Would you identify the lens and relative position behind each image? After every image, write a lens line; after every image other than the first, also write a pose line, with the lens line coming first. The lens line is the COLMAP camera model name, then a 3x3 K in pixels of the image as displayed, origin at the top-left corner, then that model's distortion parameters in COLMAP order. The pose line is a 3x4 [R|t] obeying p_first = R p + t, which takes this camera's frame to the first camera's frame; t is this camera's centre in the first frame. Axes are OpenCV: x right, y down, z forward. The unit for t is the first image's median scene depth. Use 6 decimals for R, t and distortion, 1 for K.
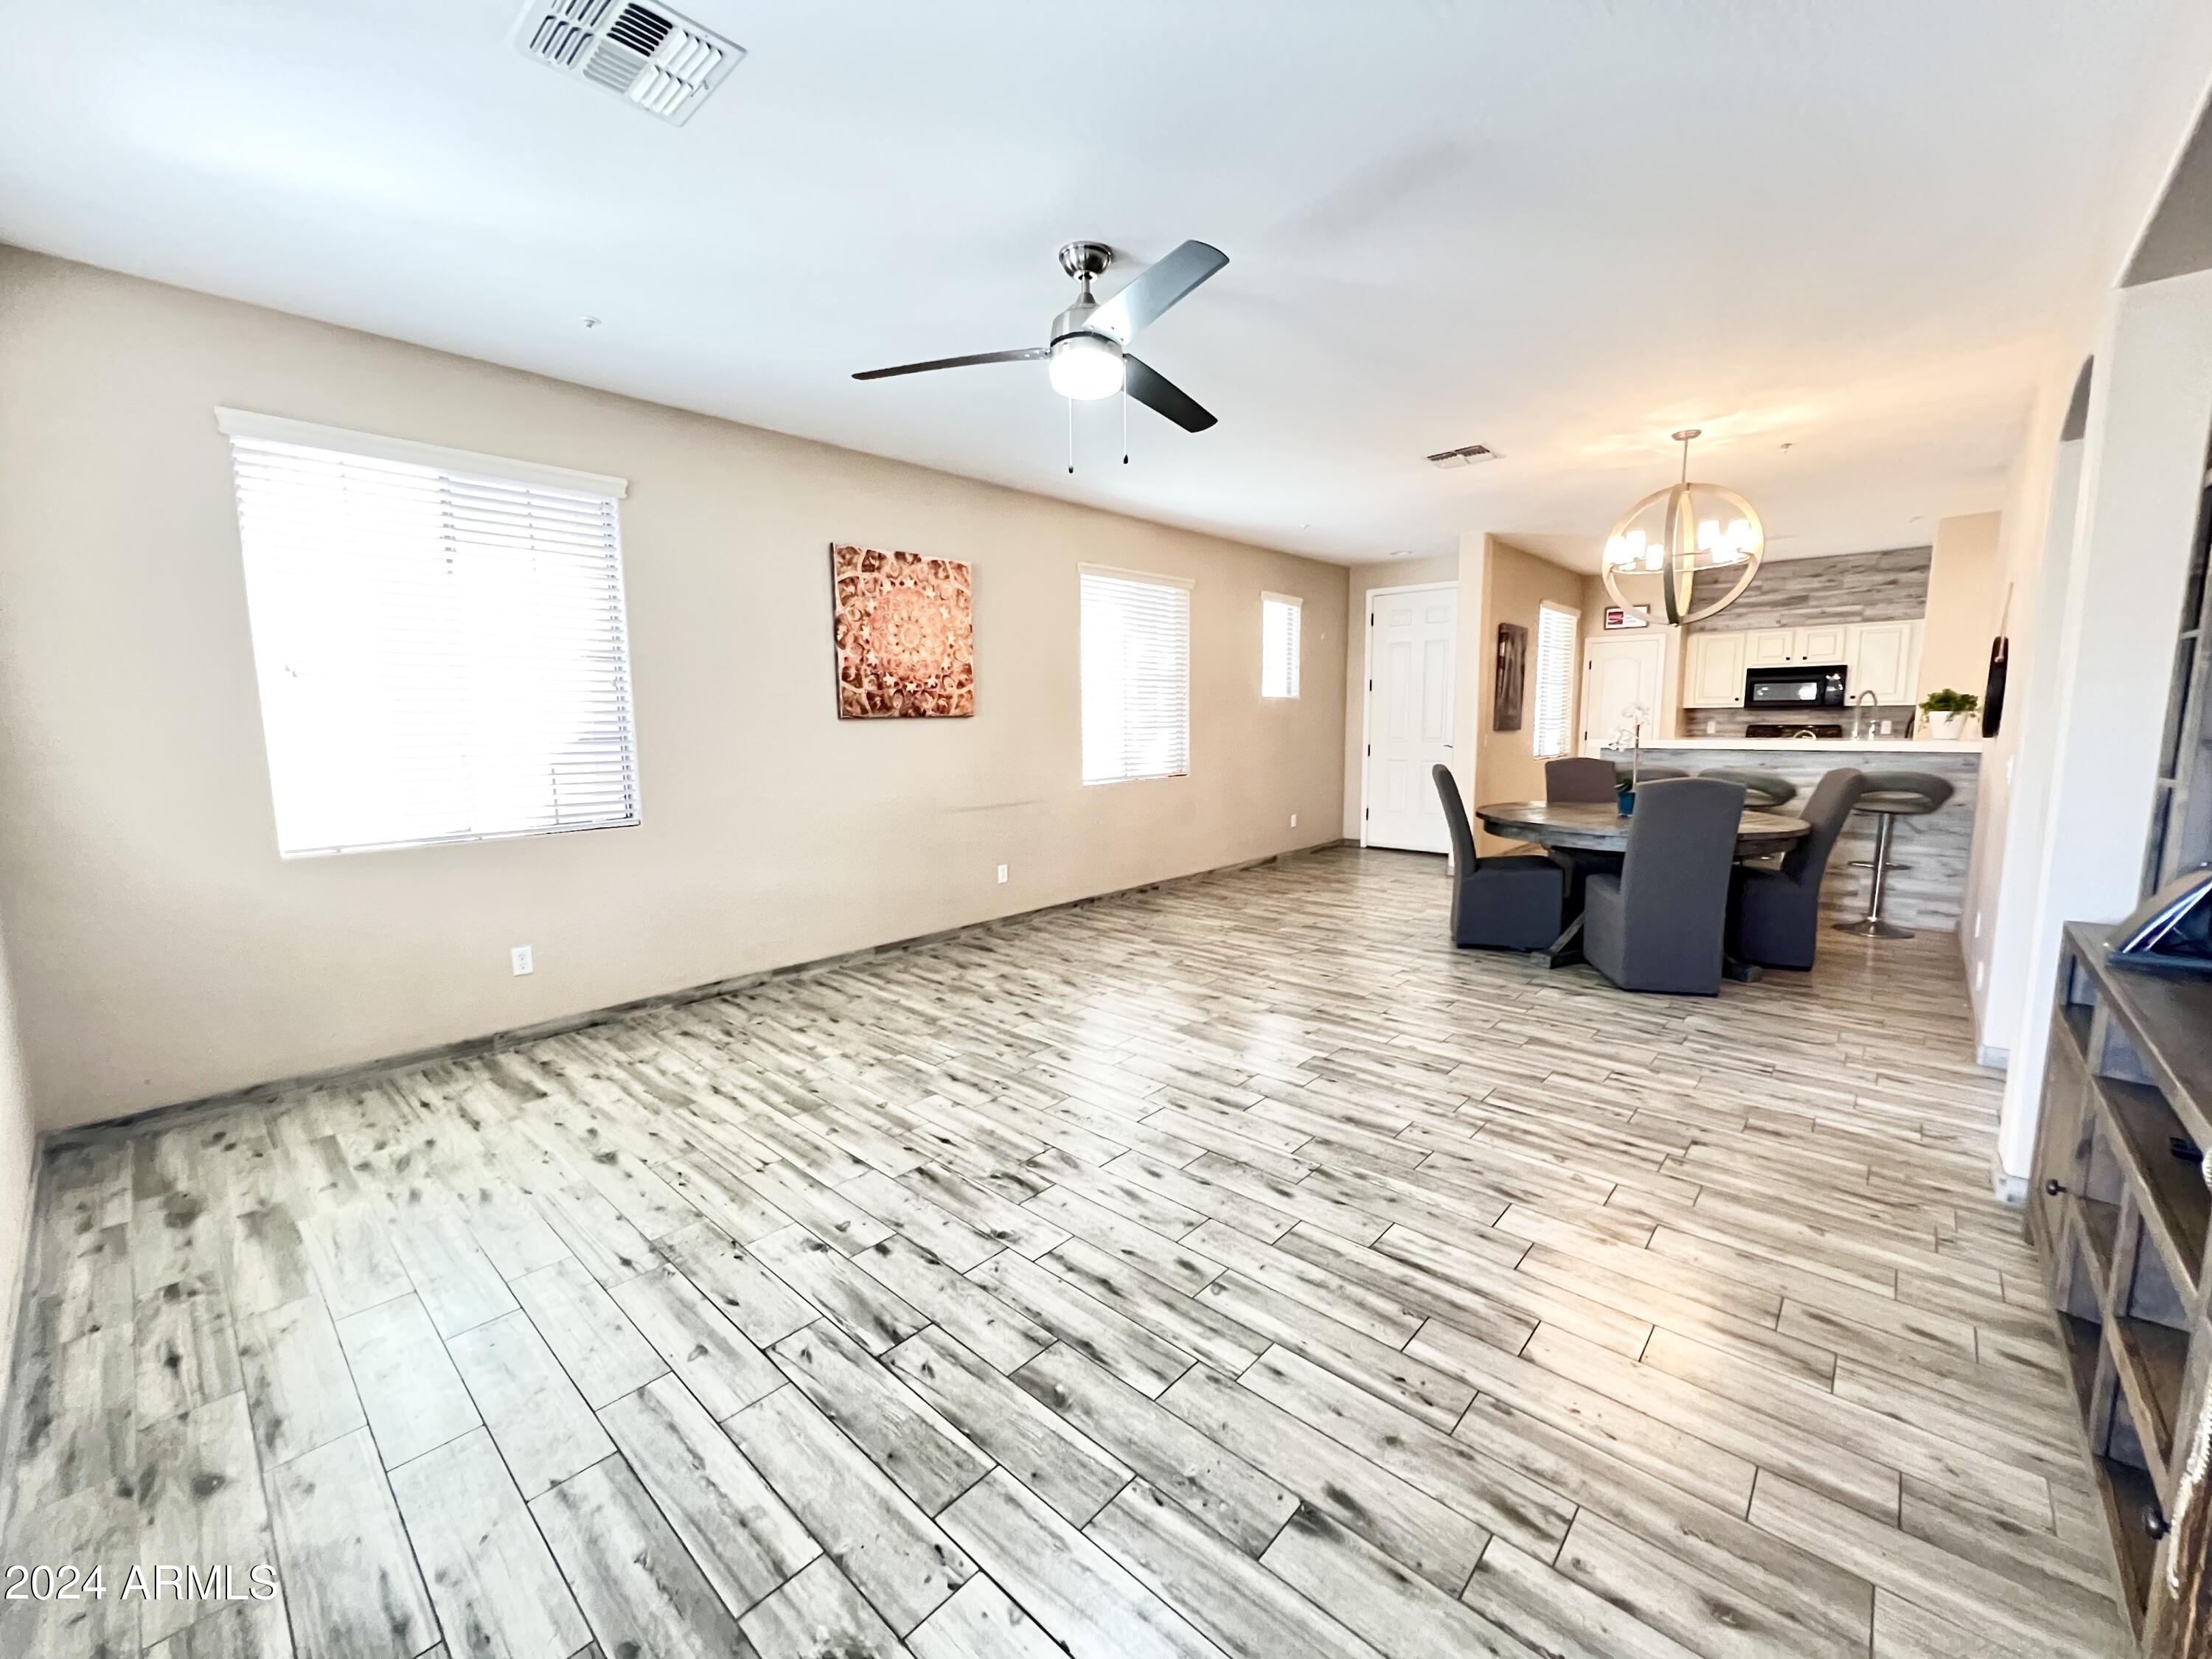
lens RADIAL K [[887.5, 0, 1104.6], [0, 887.5, 830.0], [0, 0, 1]] dist [0.000552, 0.000017]
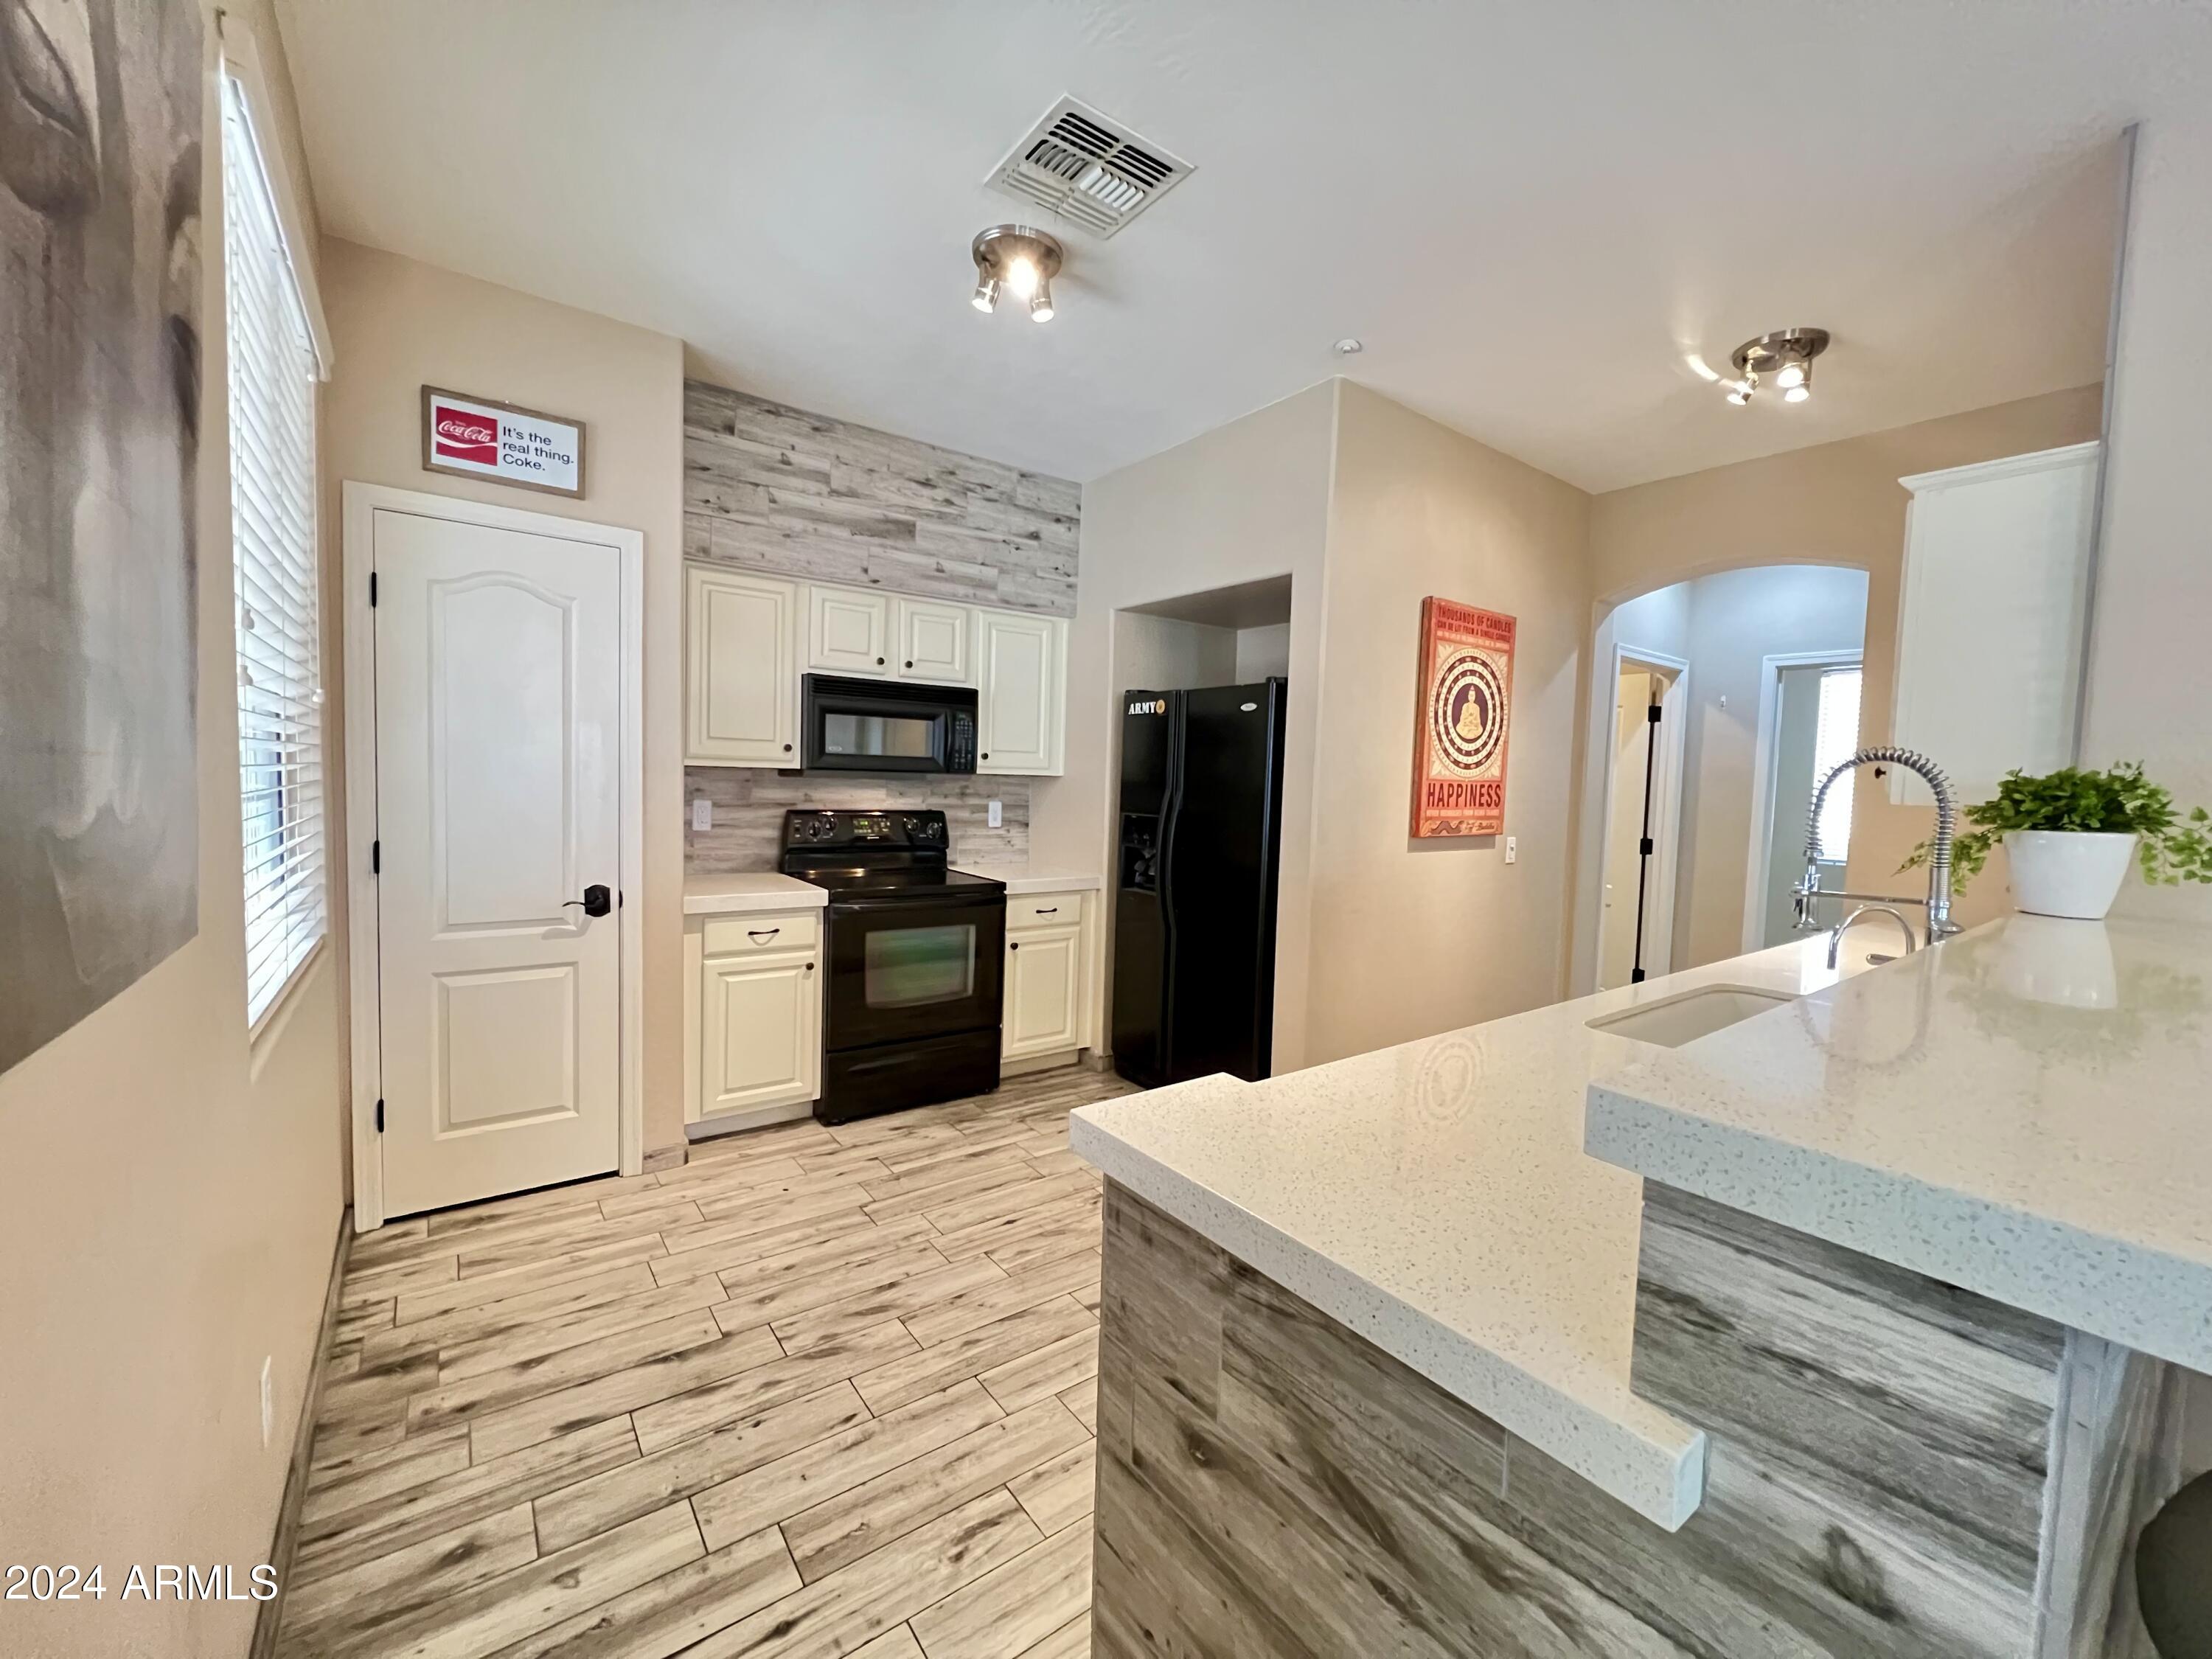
lens RADIAL K [[887.5, 0, 1105.1], [0, 887.5, 830.9], [0, 0, 1]] dist [0.000552, 0.000017]
pose [[0.190490, -0.044300, 0.980689, 0.373982], [0.091704, 0.995416, 0.027153, -0.116343], [-0.977396, 0.084761, 0.193679, 0.845375]]
